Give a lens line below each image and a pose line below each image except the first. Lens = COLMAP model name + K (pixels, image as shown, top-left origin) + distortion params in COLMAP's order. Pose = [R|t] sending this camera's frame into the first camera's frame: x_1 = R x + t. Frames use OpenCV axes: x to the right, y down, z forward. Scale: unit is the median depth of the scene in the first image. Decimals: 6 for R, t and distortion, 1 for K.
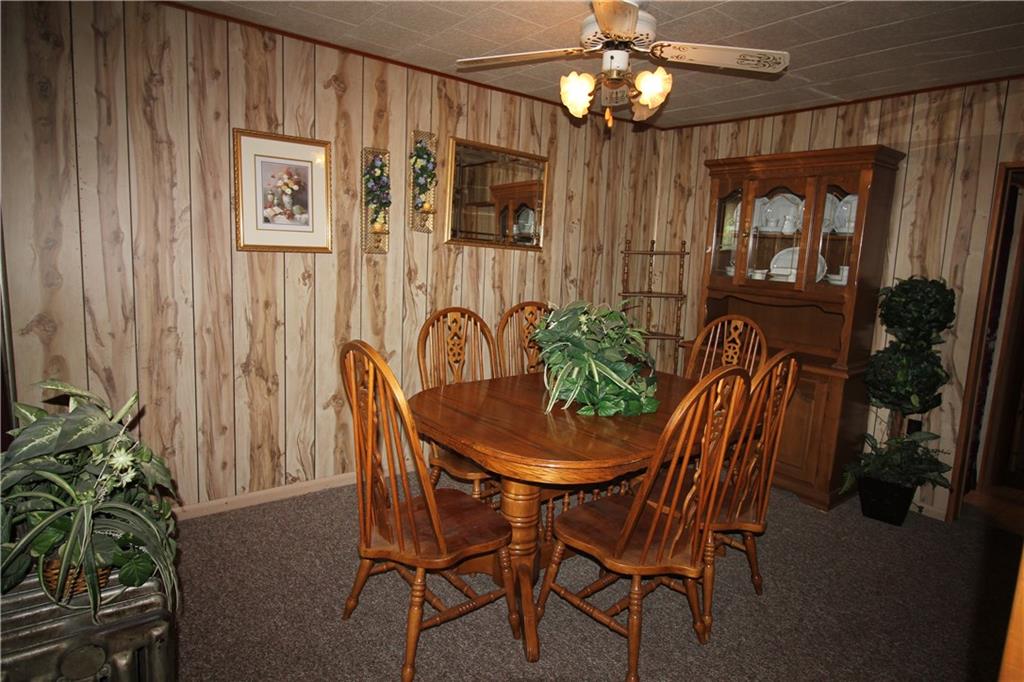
lens RADIAL K [[441.3, 0, 511.9], [0, 441.3, 327.7], [0, 0, 1]] dist [-0.002247, -0.000279]
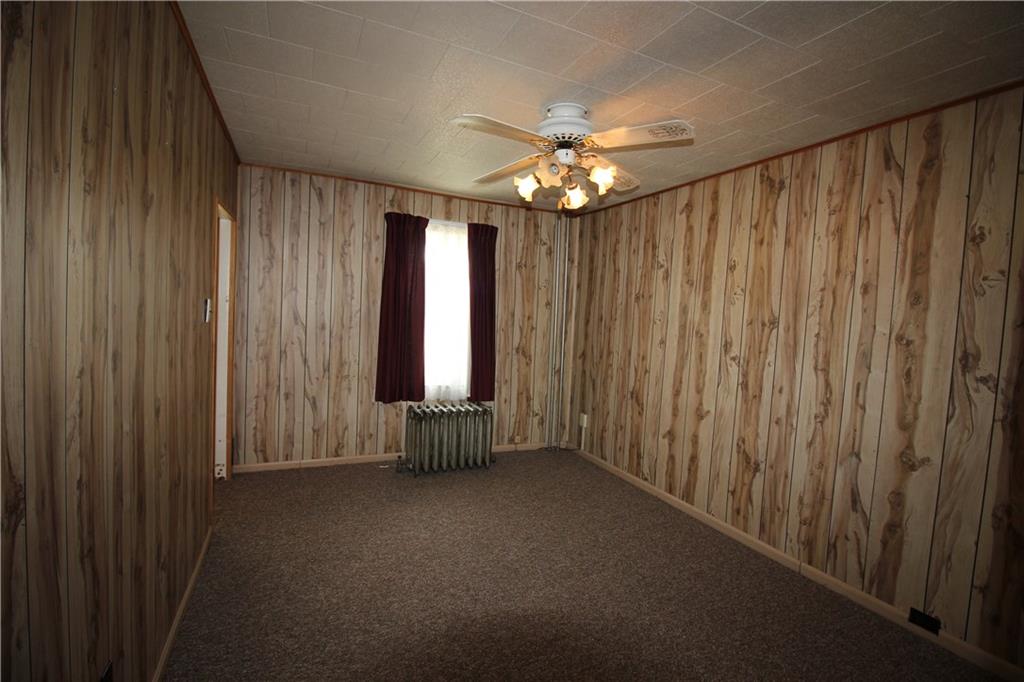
lens RADIAL K [[478.9, 0, 512.0], [0, 478.9, 341.0], [0, 0, 1]] dist [-0.027172, -0.000349]
pose [[-0.115085, 0.029711, -0.992911, 1.105655], [-0.178654, 0.982635, 0.050110, -0.105096], [0.977158, 0.183154, -0.107779, 0.643862]]
